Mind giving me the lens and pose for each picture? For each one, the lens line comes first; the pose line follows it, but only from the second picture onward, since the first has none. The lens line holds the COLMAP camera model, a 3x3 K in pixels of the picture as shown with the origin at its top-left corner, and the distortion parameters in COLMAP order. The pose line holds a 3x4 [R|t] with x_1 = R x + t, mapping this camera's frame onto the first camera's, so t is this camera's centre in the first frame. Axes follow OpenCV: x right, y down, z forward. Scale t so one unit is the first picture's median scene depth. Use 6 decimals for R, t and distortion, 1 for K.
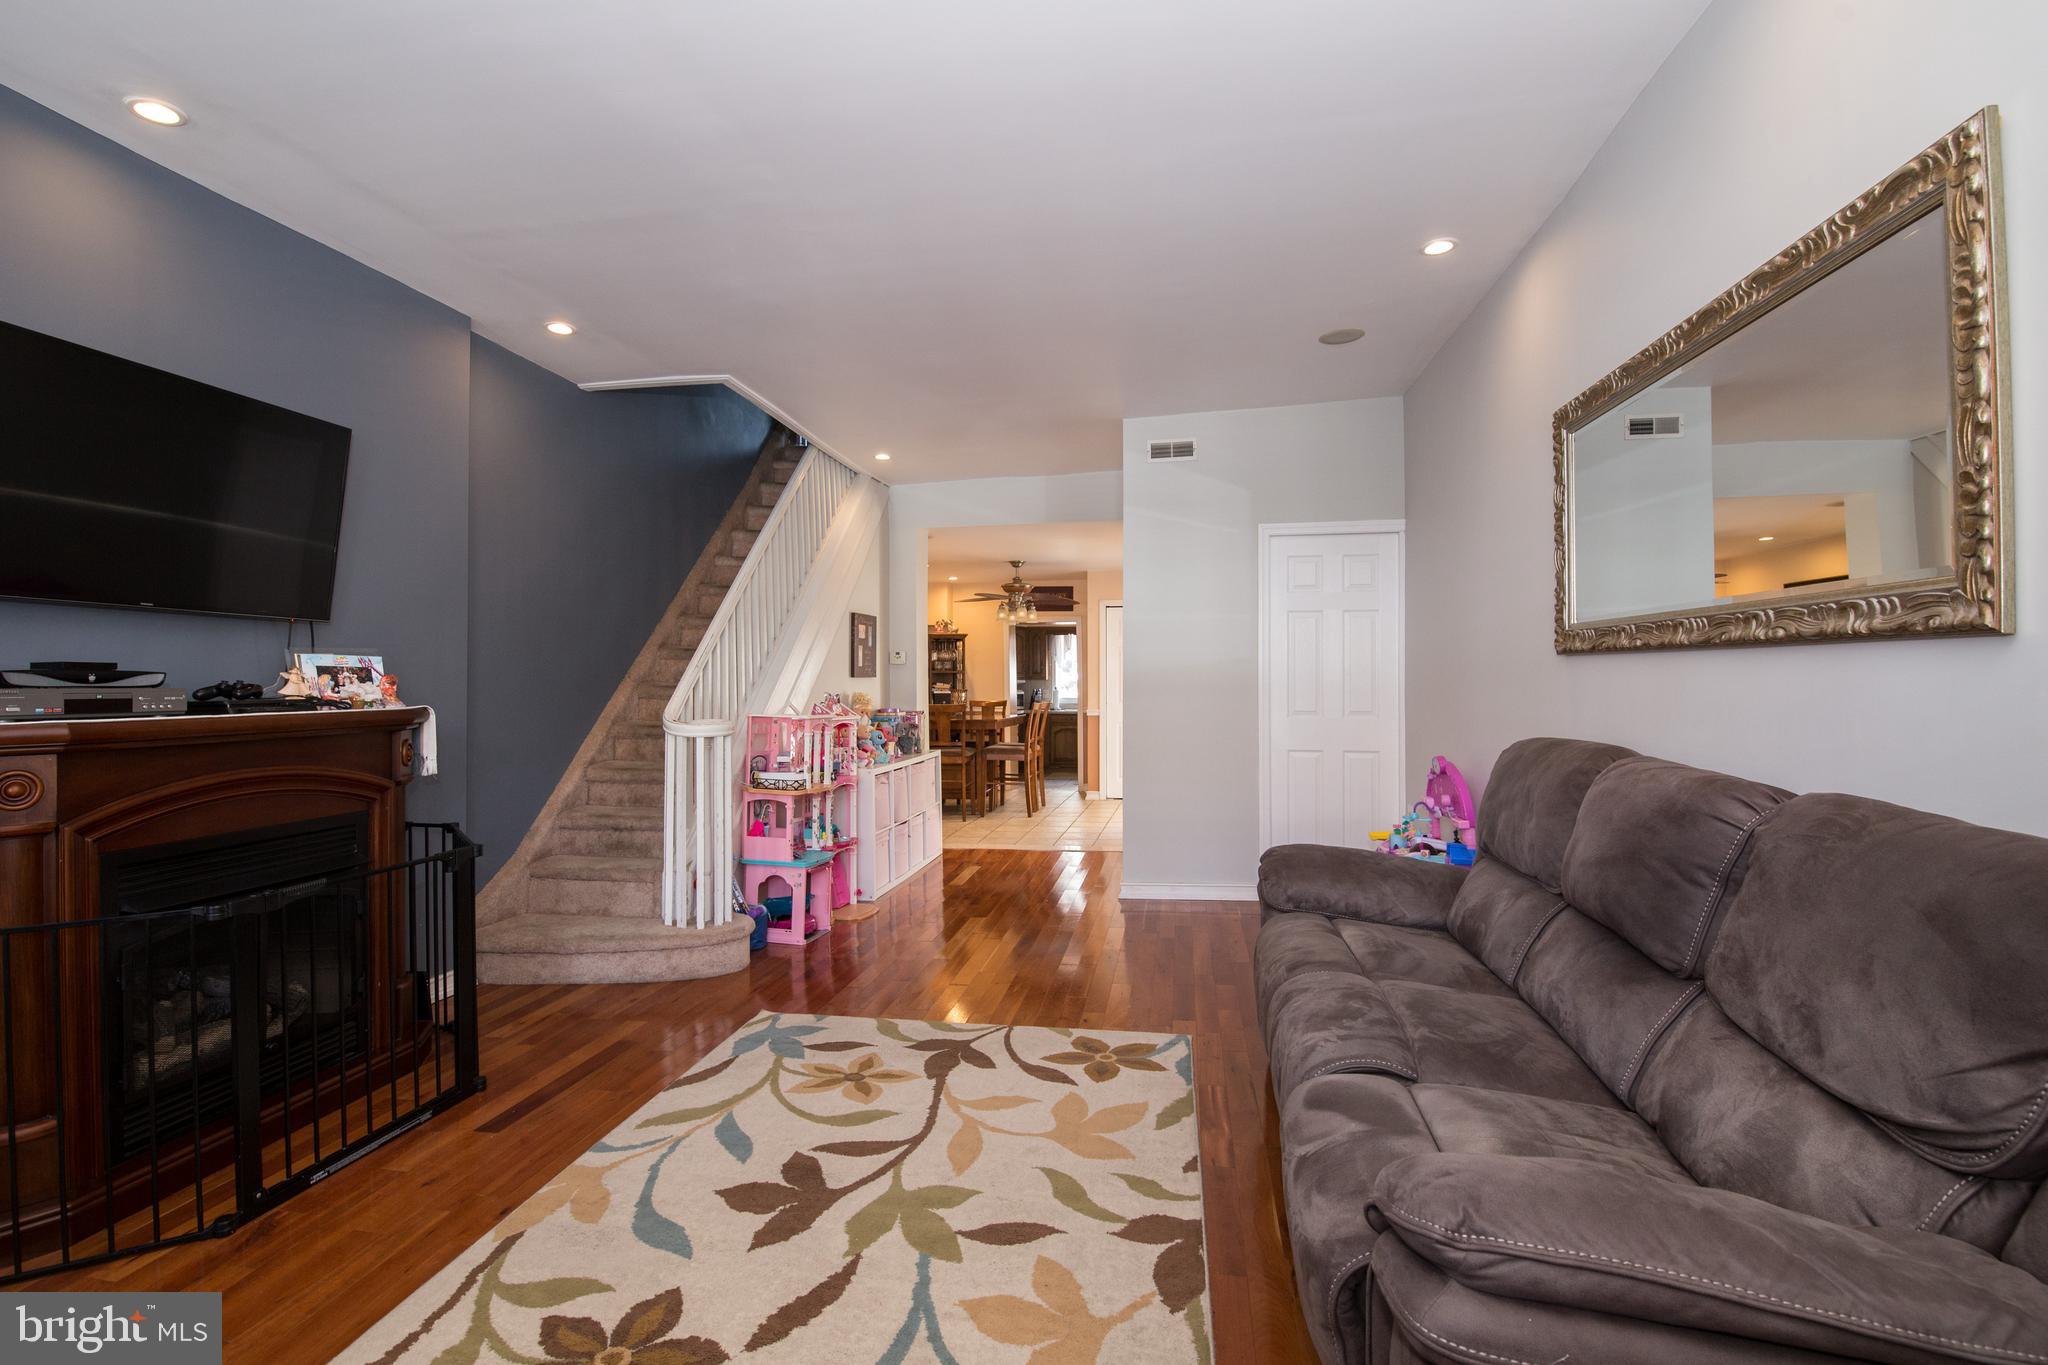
lens RADIAL K [[906.5, 0, 1024.0], [0, 906.5, 682.5], [0, 0, 1]] dist [0.001327, -0.011735]
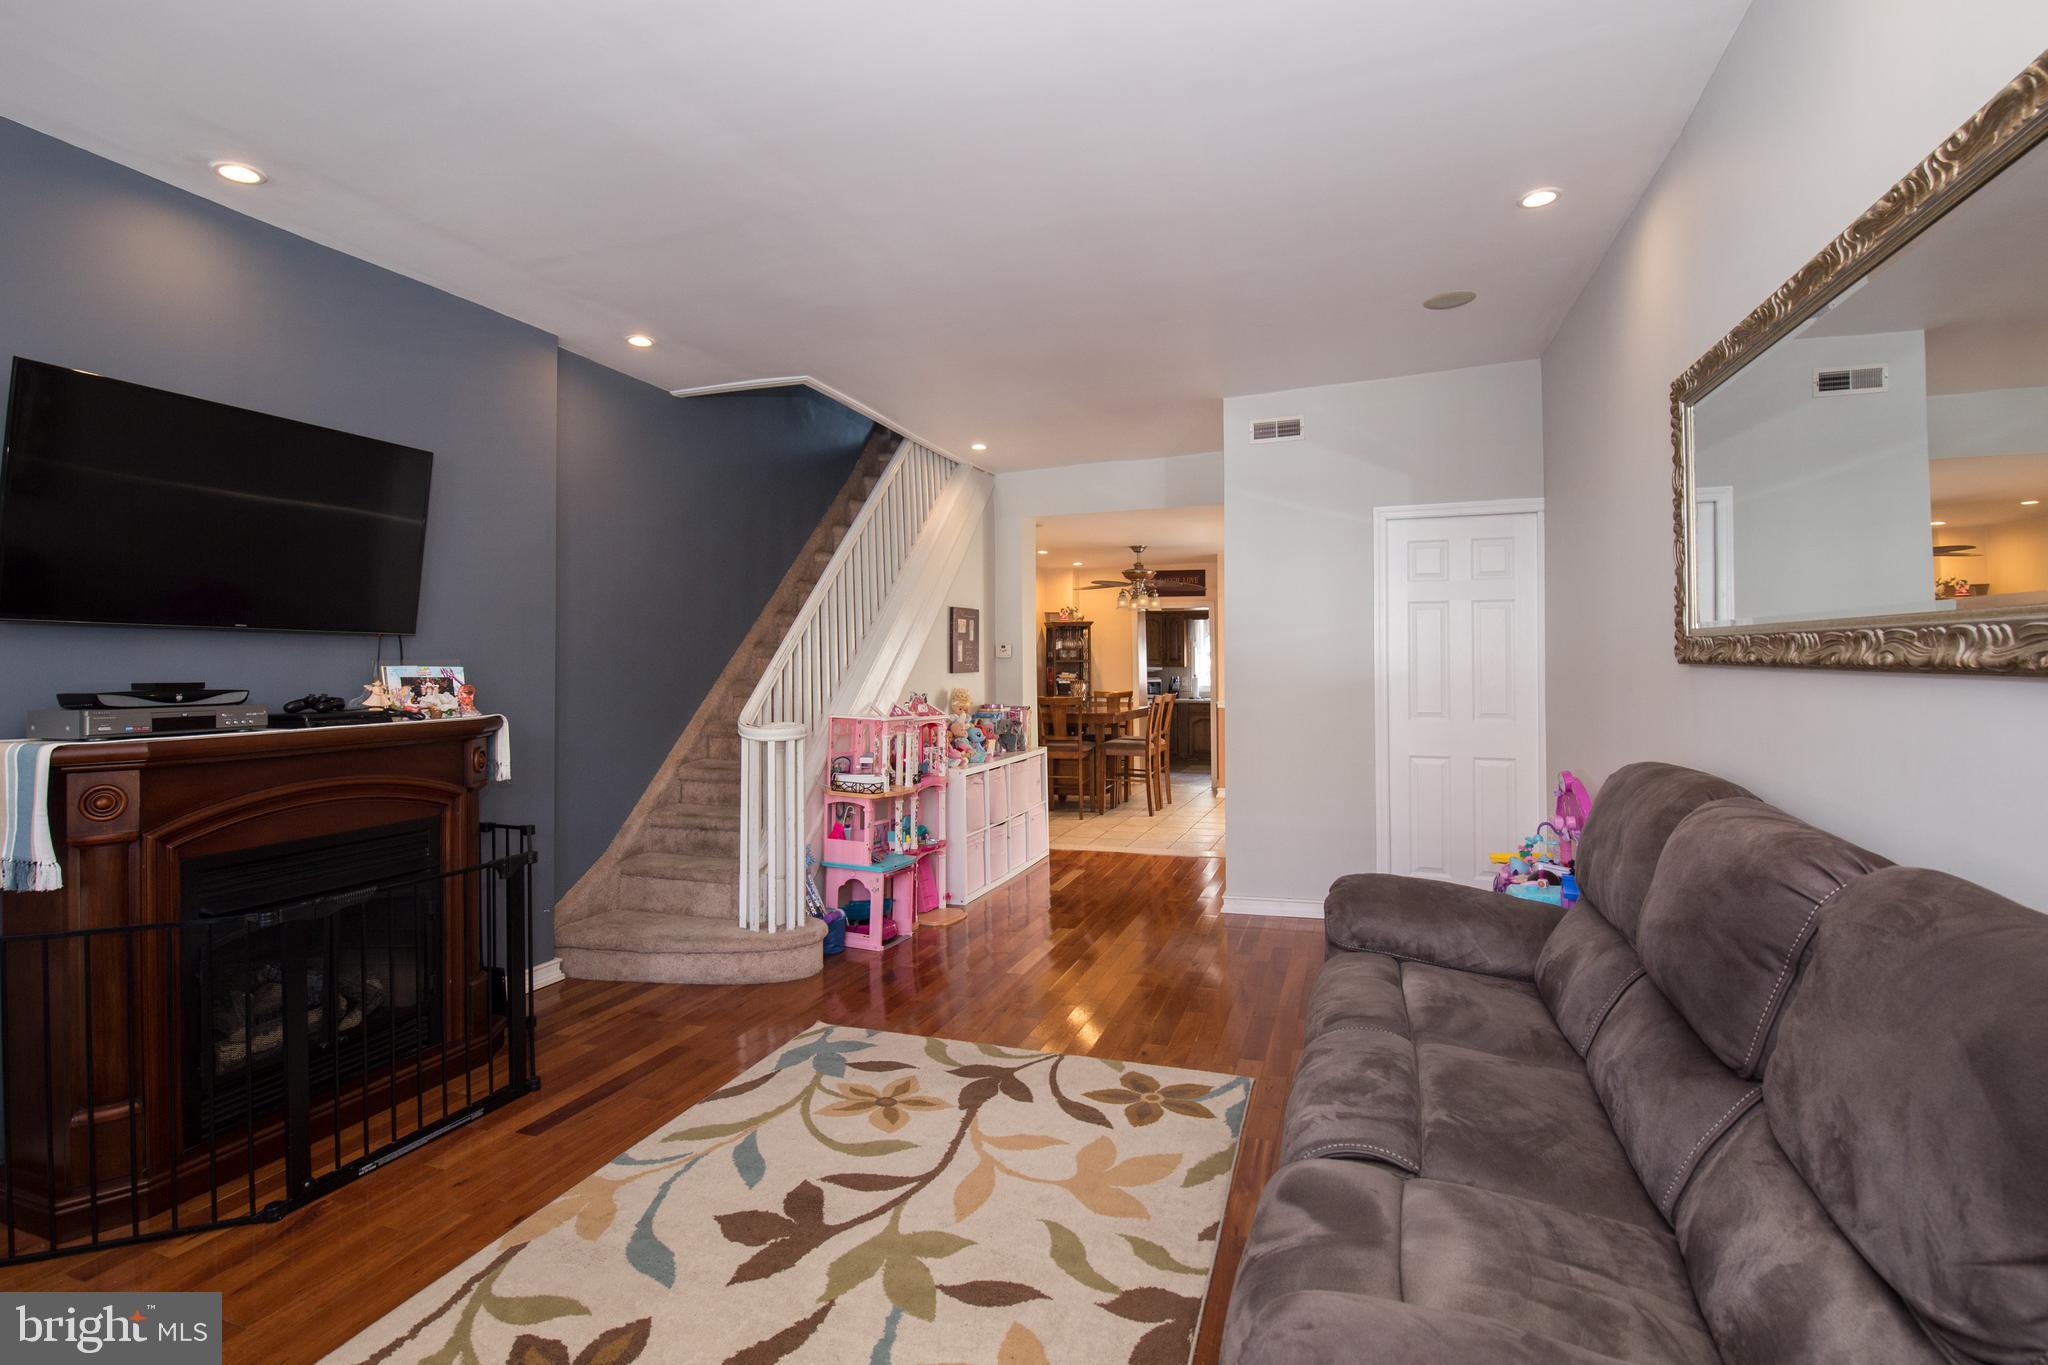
lens RADIAL K [[942.6, 0, 1030.2], [0, 942.6, 660.9], [0, 0, 1]] dist [-0.003373, -0.009905]
pose [[0.987687, -0.003312, -0.156409, 0.150001], [0.002565, 0.999984, -0.004977, -0.037847], [0.156423, 0.004515, 0.987680, 0.031354]]
